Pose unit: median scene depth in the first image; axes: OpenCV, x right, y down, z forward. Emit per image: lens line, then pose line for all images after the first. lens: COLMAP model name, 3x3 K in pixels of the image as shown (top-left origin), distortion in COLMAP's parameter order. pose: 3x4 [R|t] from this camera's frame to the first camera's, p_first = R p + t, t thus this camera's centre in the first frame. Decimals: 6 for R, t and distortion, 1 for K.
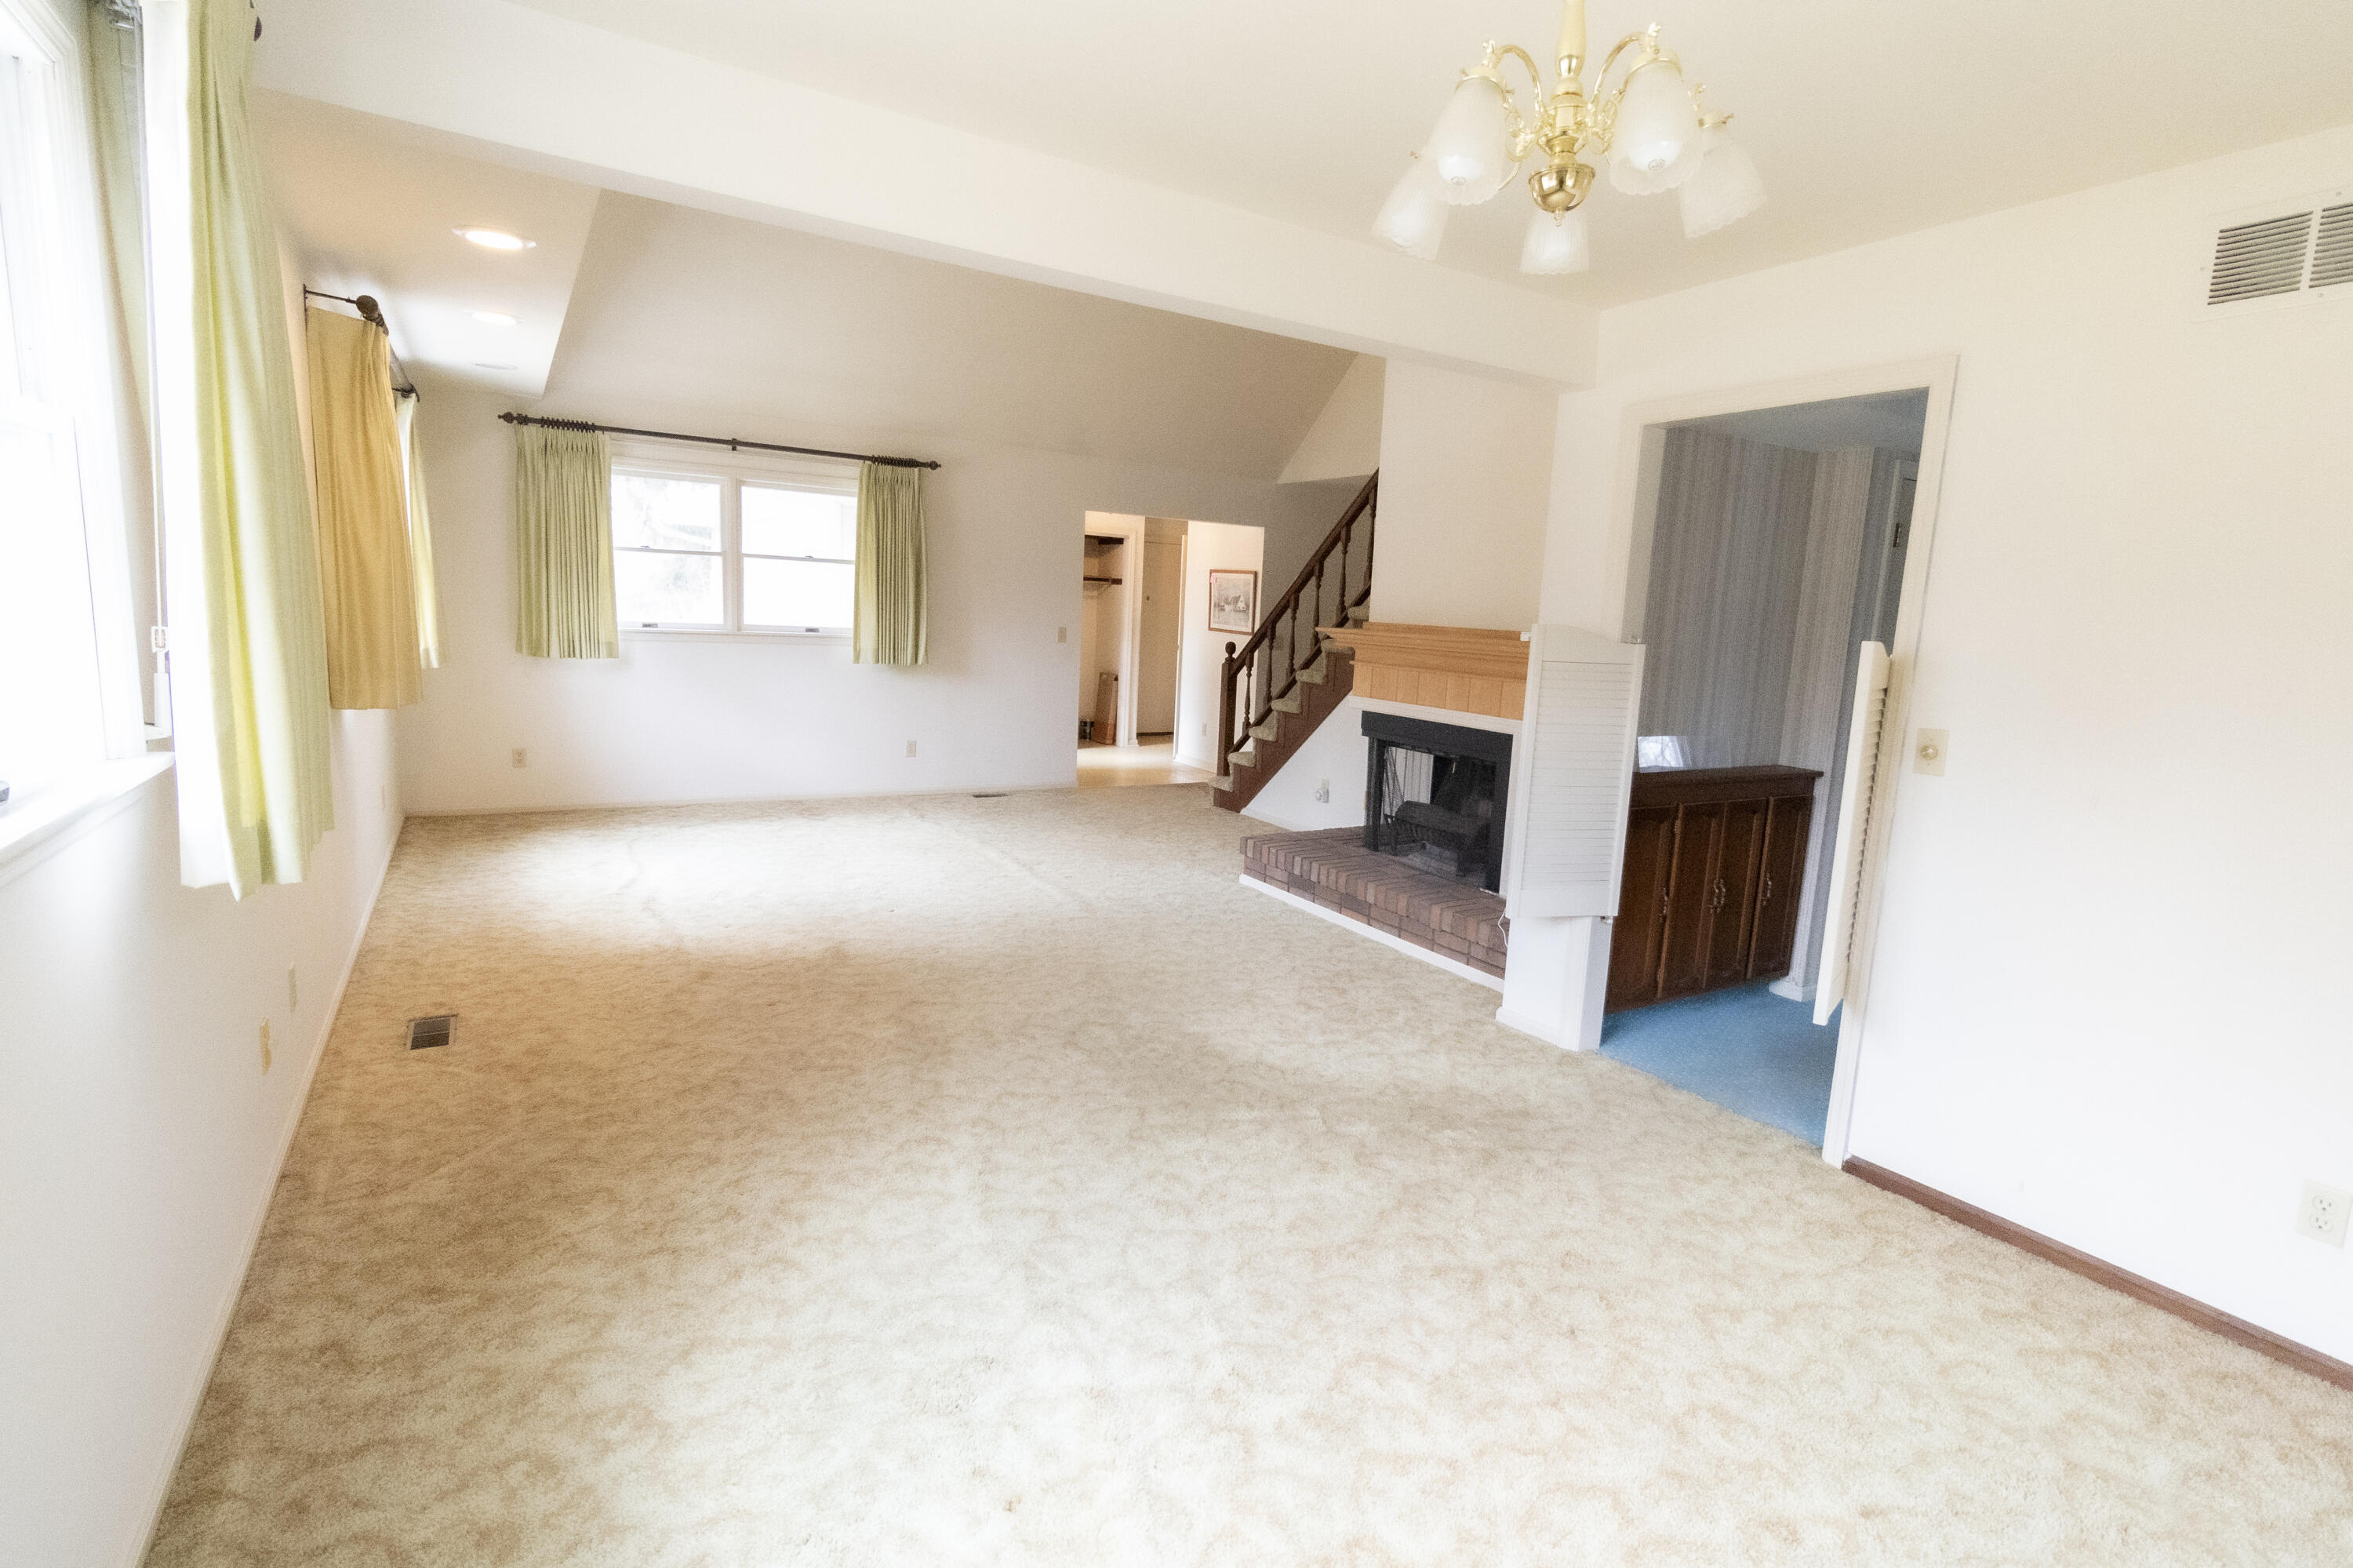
lens RADIAL K [[1082.7, 0, 1176.9], [0, 1082.7, 771.3], [0, 0, 1]] dist [-0.000906, -0.000004]
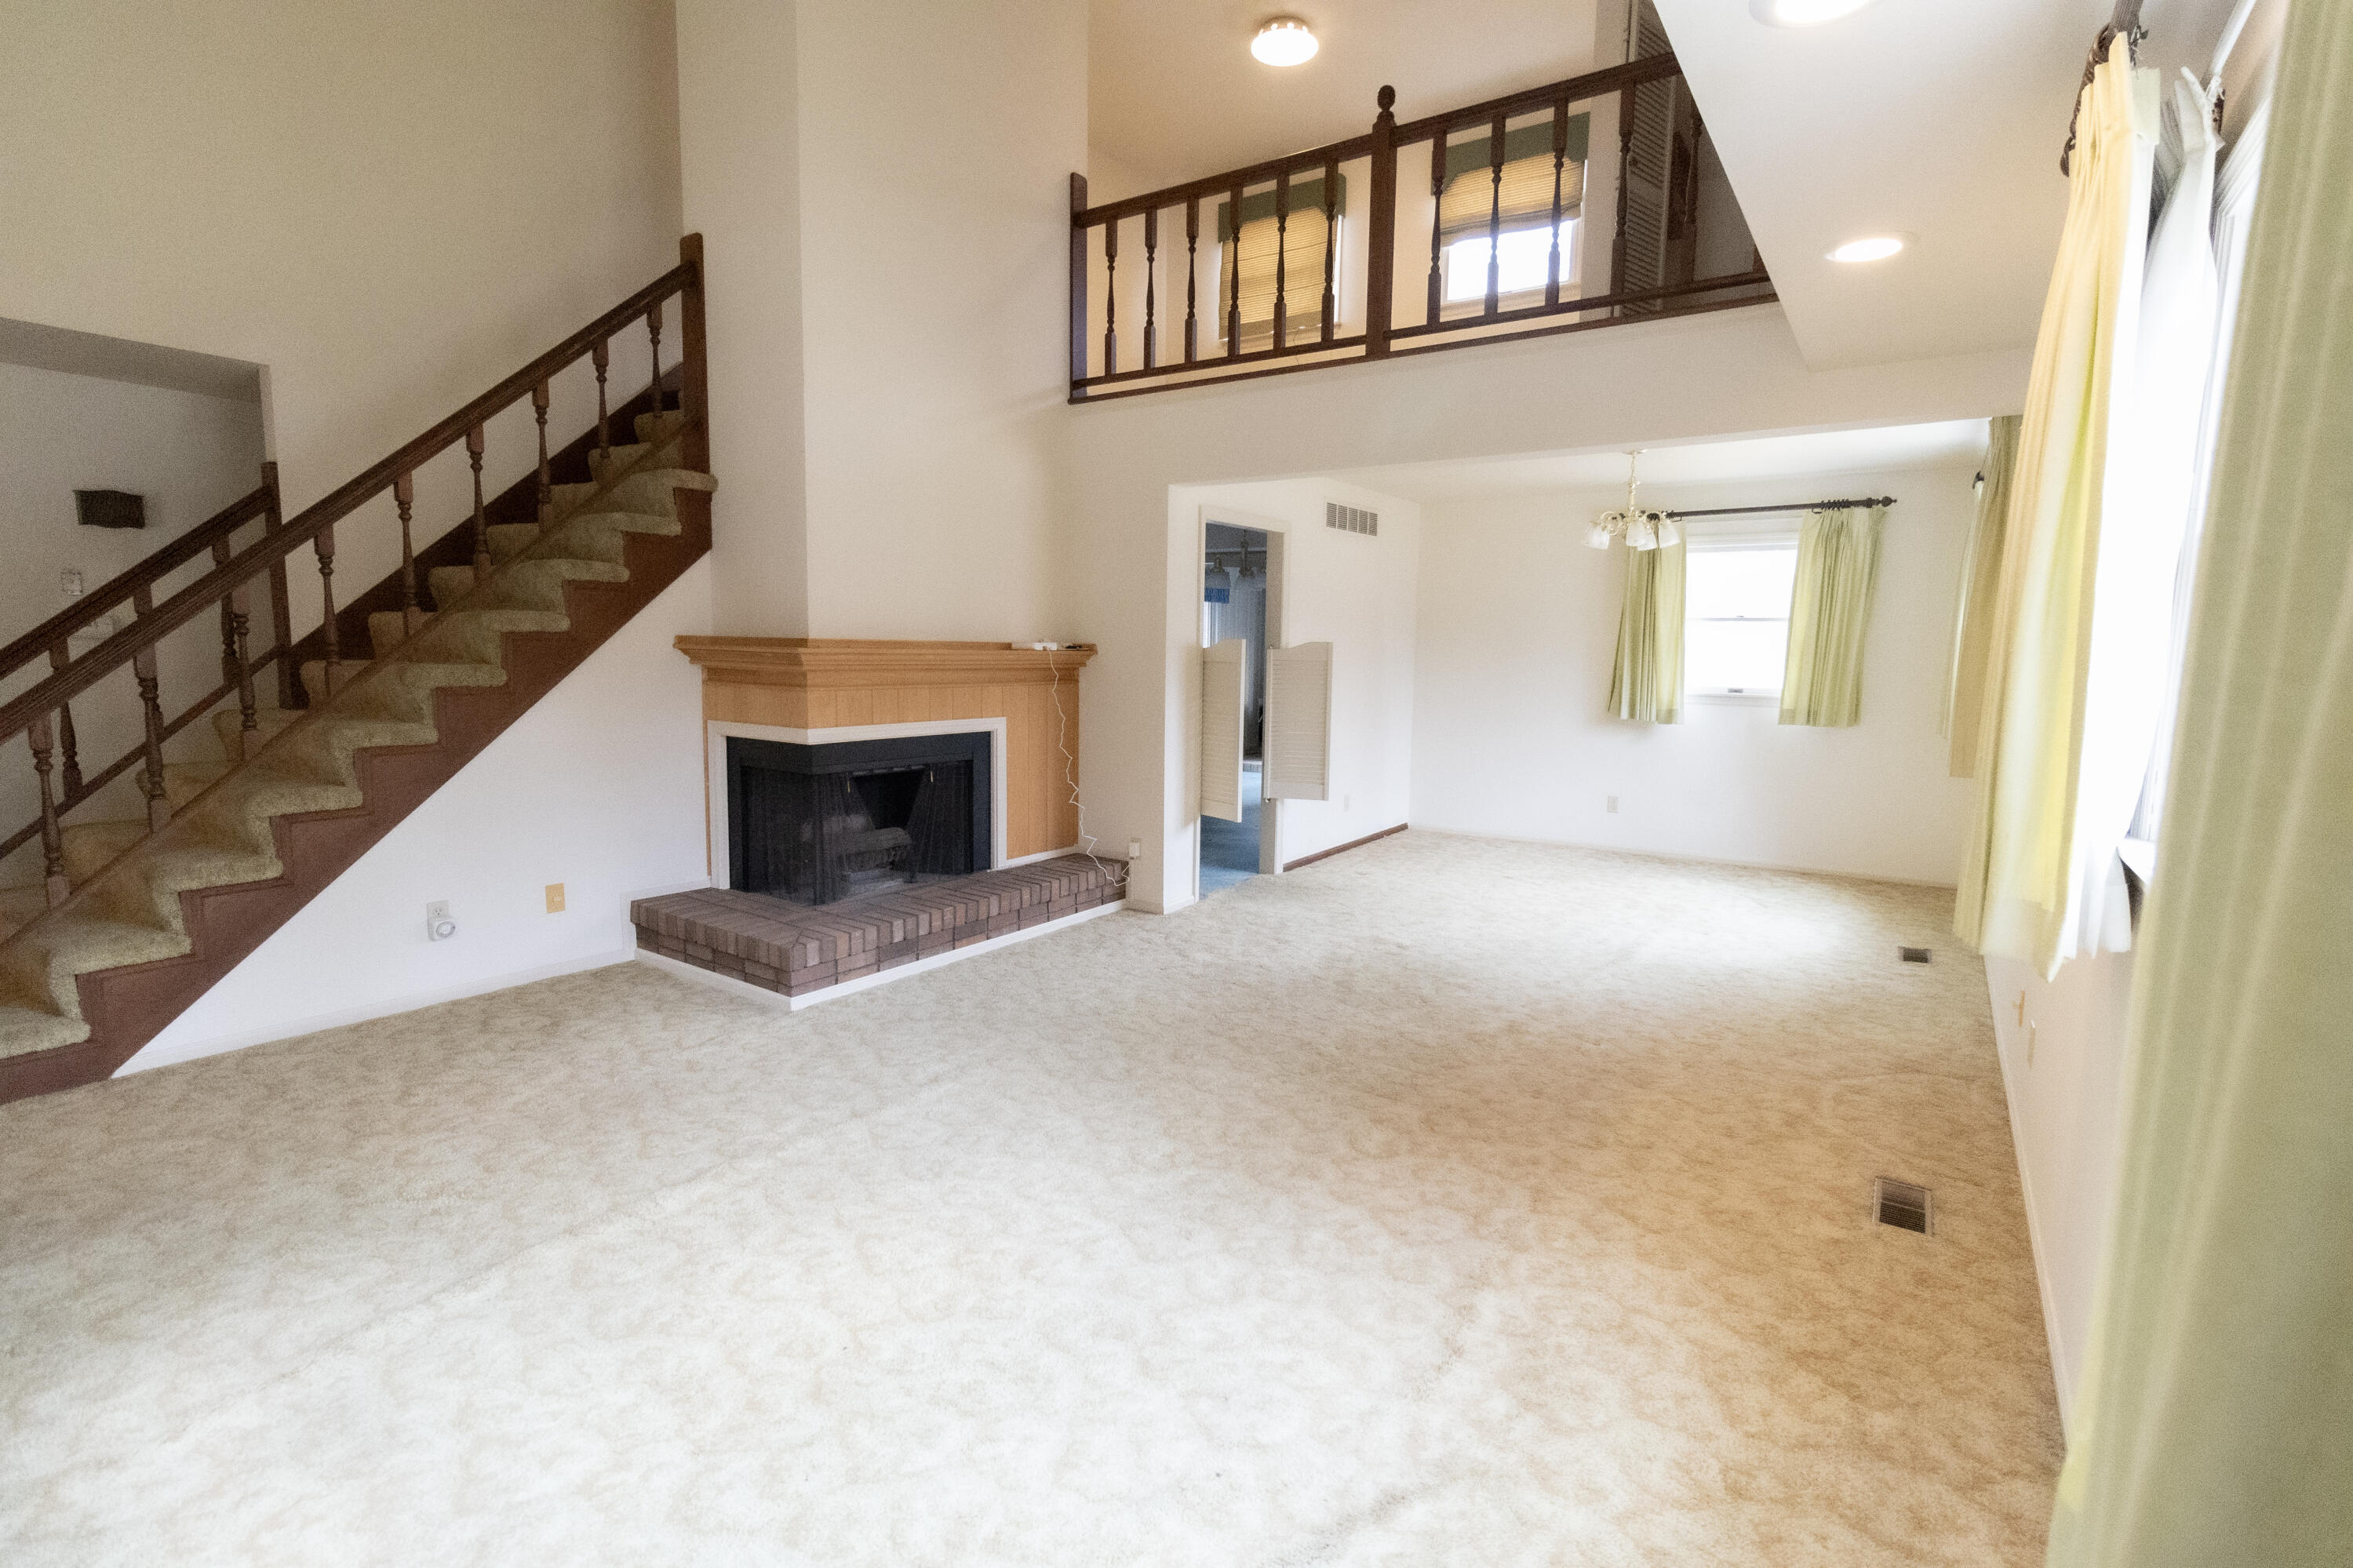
lens RADIAL K [[1082.6, 0, 1176.0], [0, 1082.6, 791.0], [0, 0, 1]] dist [-0.000906, -0.000004]
pose [[-0.395586, -0.182204, 0.900174, -0.732723], [0.100078, 0.965736, 0.239454, -0.204210], [-0.912960, 0.184812, -0.363798, 1.107568]]
